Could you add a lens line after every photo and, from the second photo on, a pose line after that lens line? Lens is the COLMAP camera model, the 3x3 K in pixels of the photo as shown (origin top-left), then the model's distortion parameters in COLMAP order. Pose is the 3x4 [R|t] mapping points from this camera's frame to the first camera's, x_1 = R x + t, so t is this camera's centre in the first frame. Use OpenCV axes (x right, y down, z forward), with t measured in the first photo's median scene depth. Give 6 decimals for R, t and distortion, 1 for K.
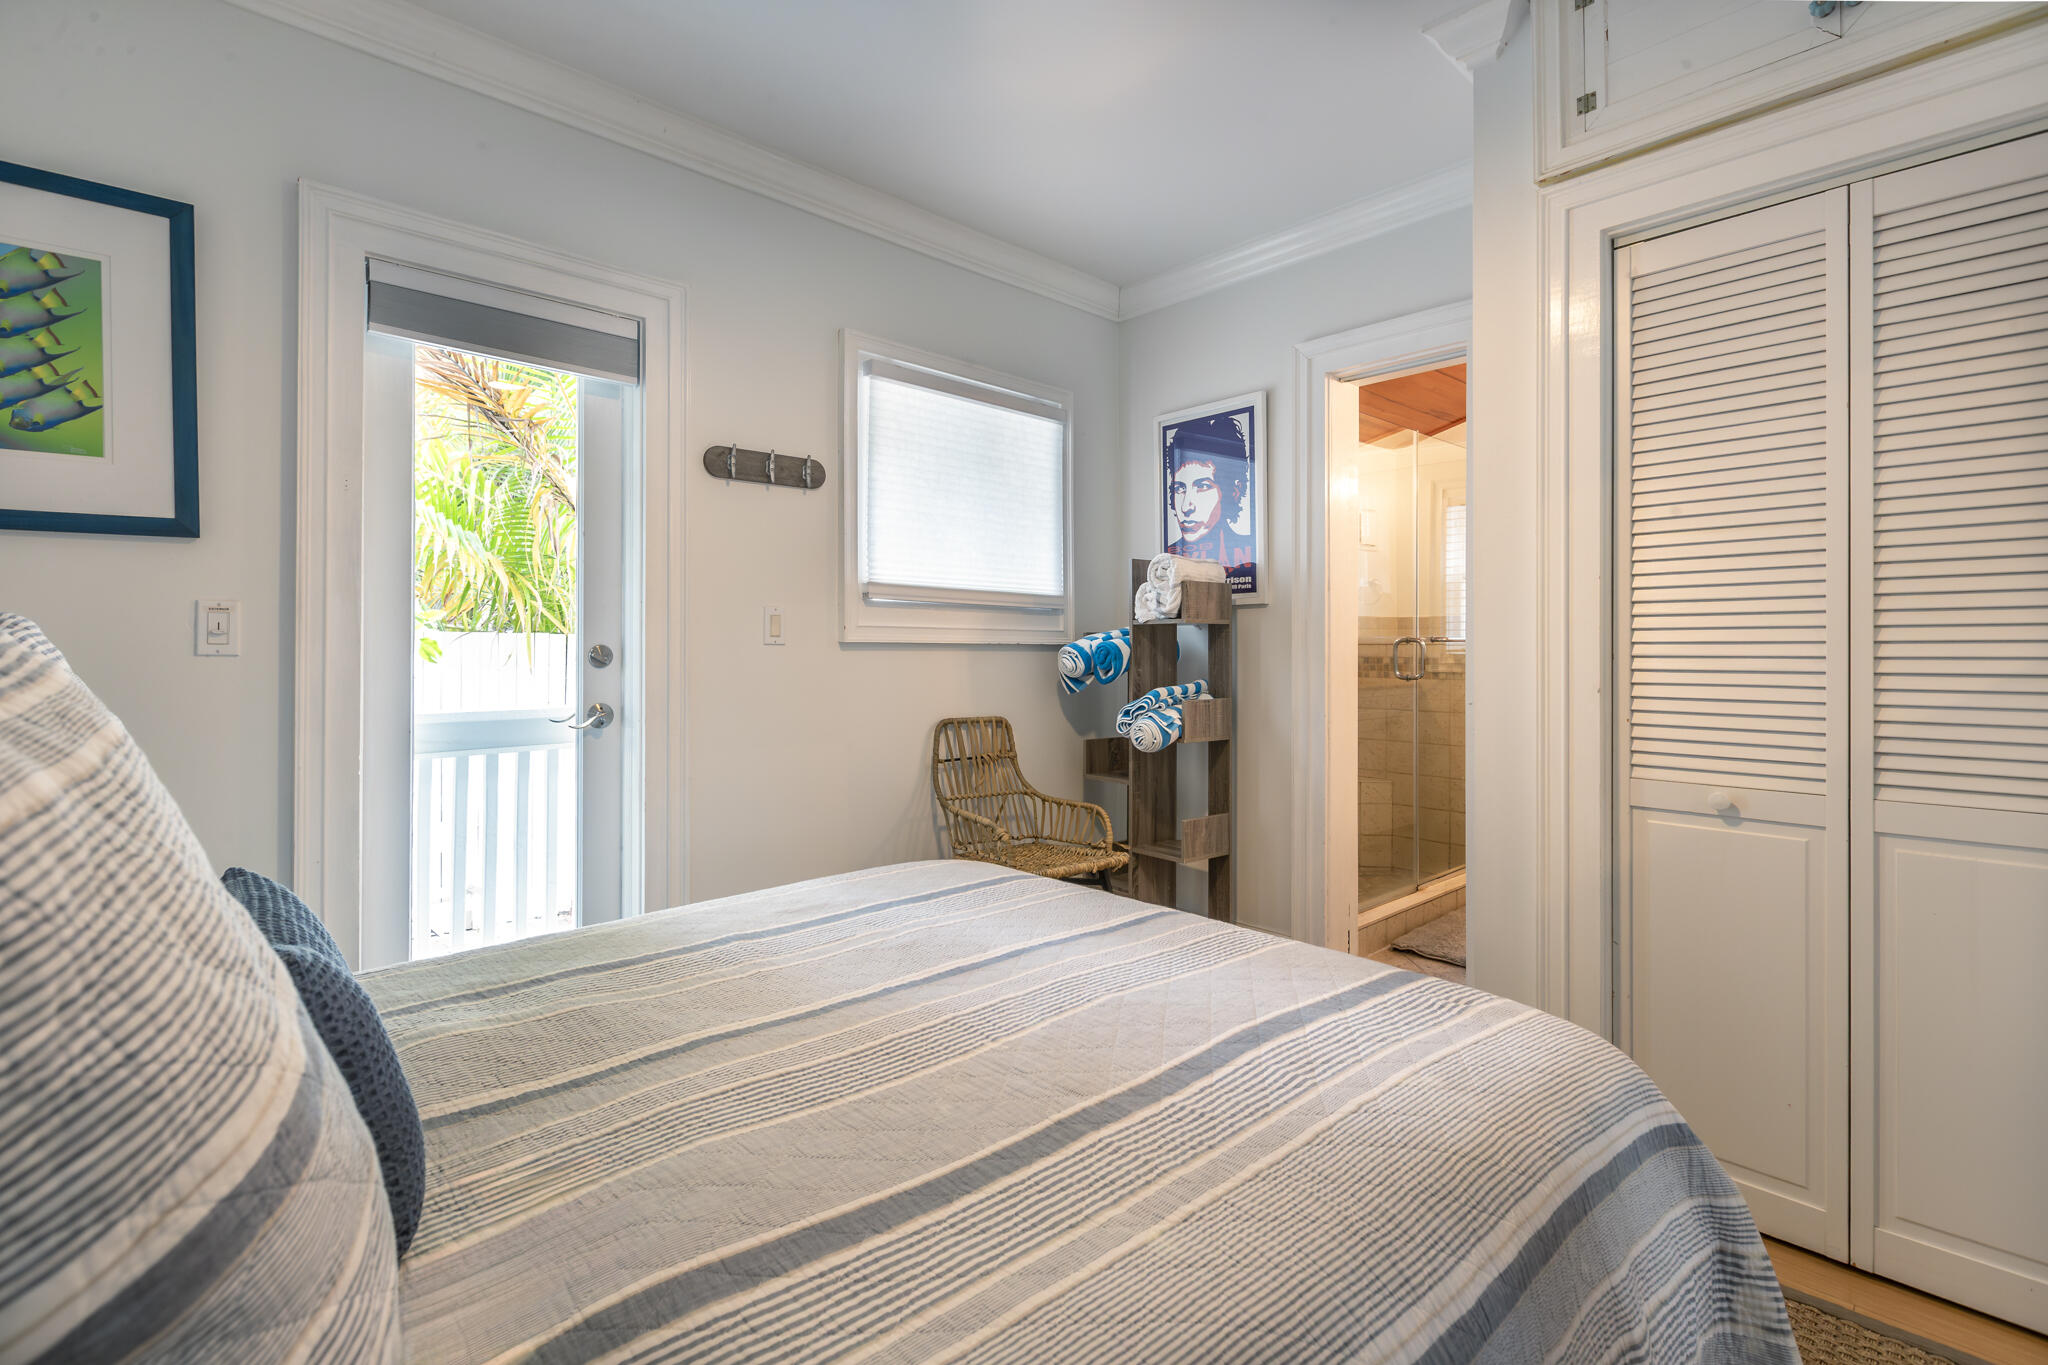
lens RADIAL K [[939.5, 0, 1019.8], [0, 939.5, 654.4], [0, 0, 1]] dist [-0.001277, -0.000544]
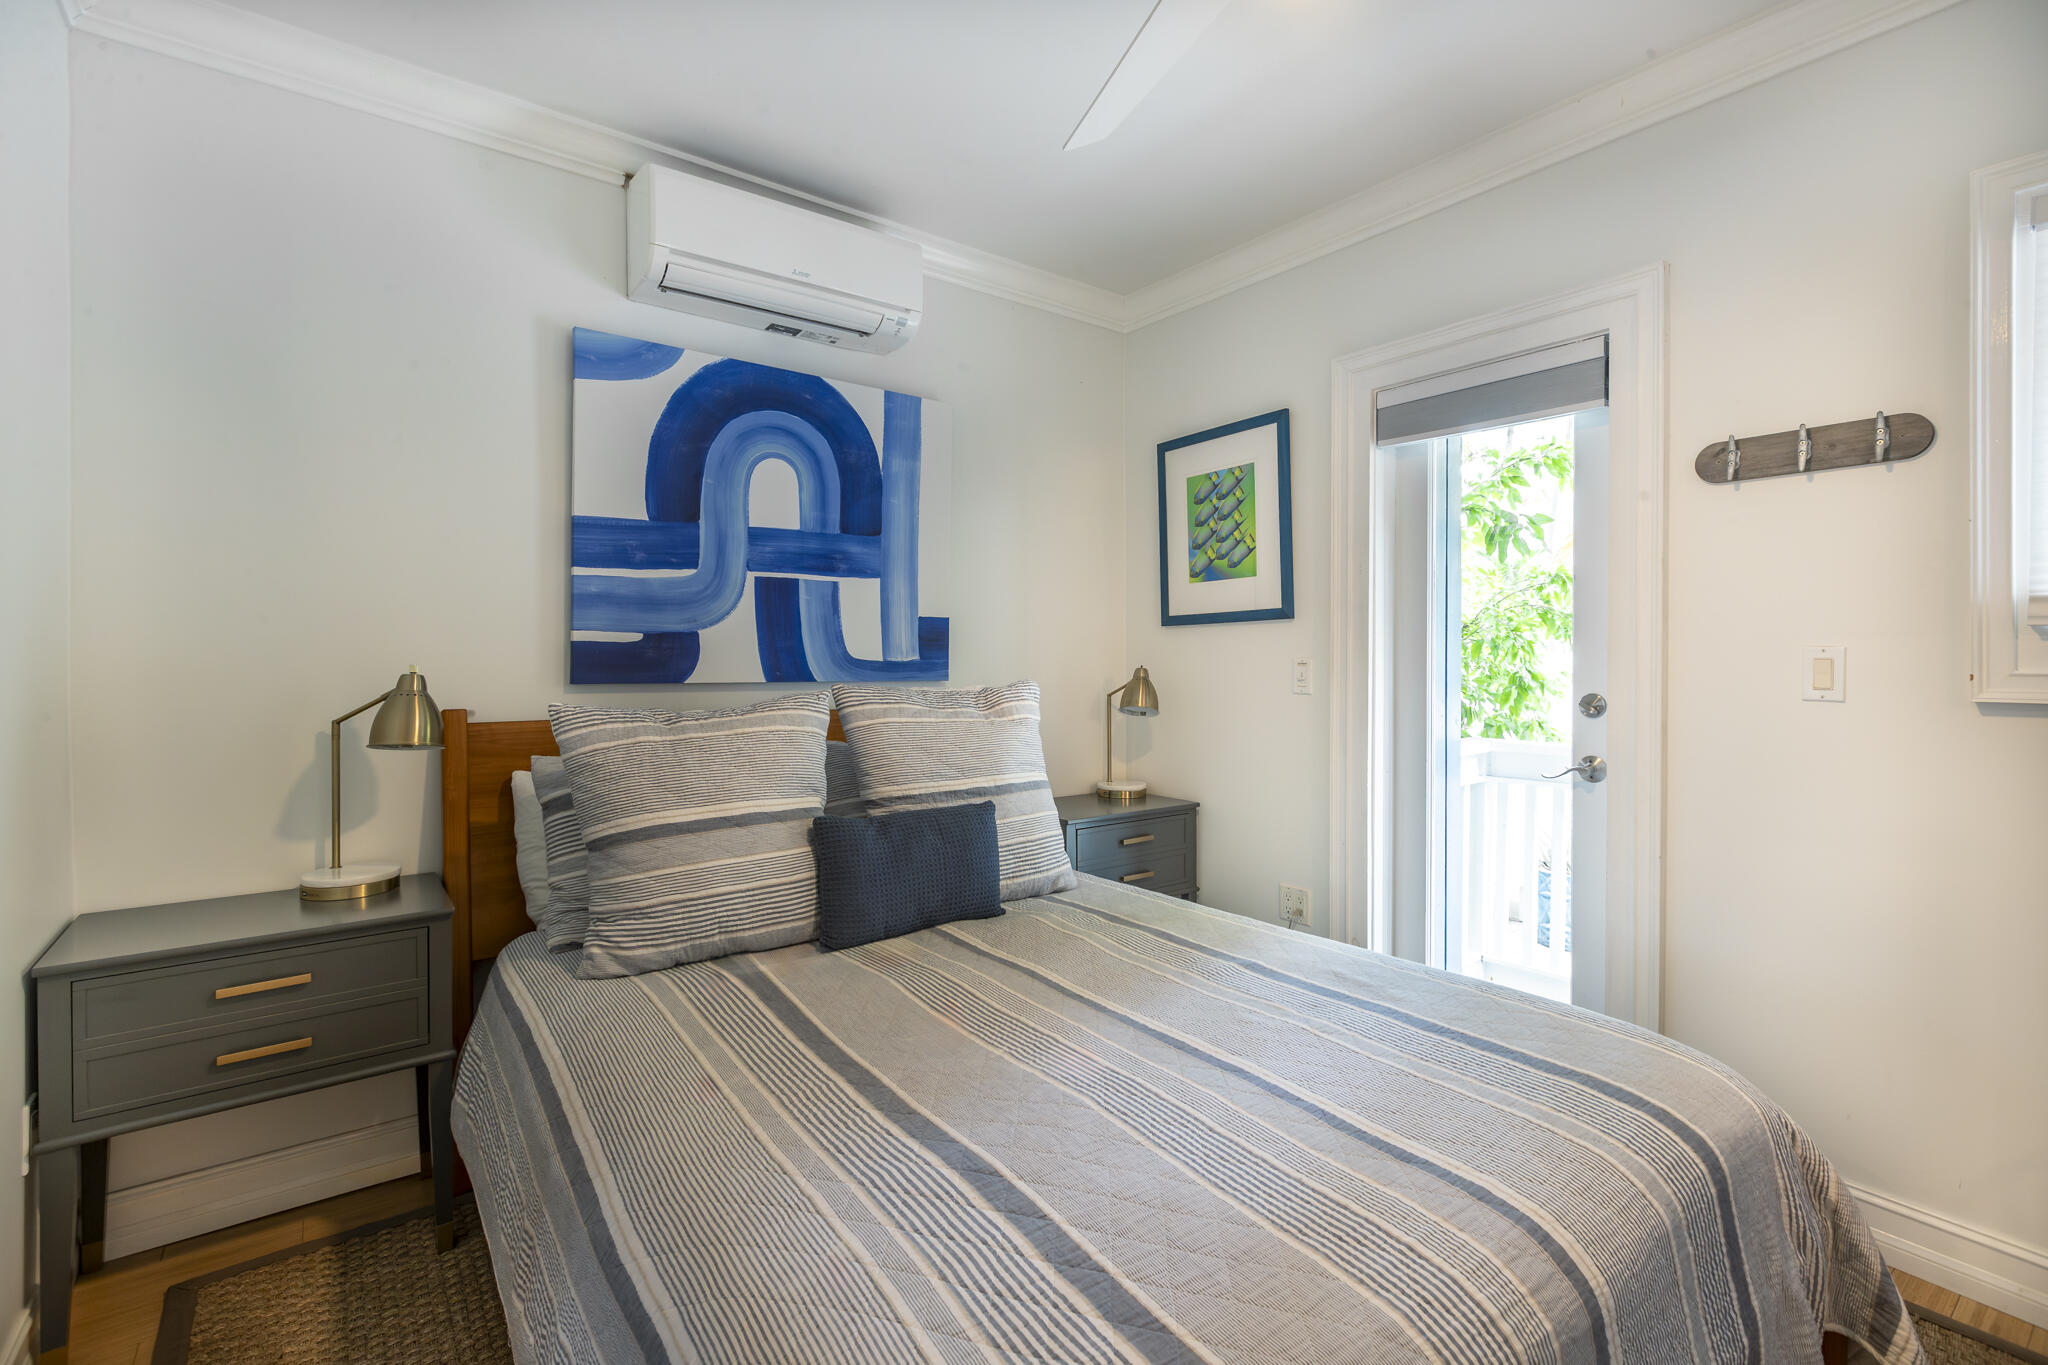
lens RADIAL K [[939.5, 0, 1019.8], [0, 939.5, 654.4], [0, 0, 1]] dist [-0.001277, -0.000544]
pose [[-0.112812, -0.002487, -0.993613, 0.795778], [-0.005684, 0.999982, -0.001858, -0.063881], [0.993600, 0.005438, -0.112825, 0.789234]]
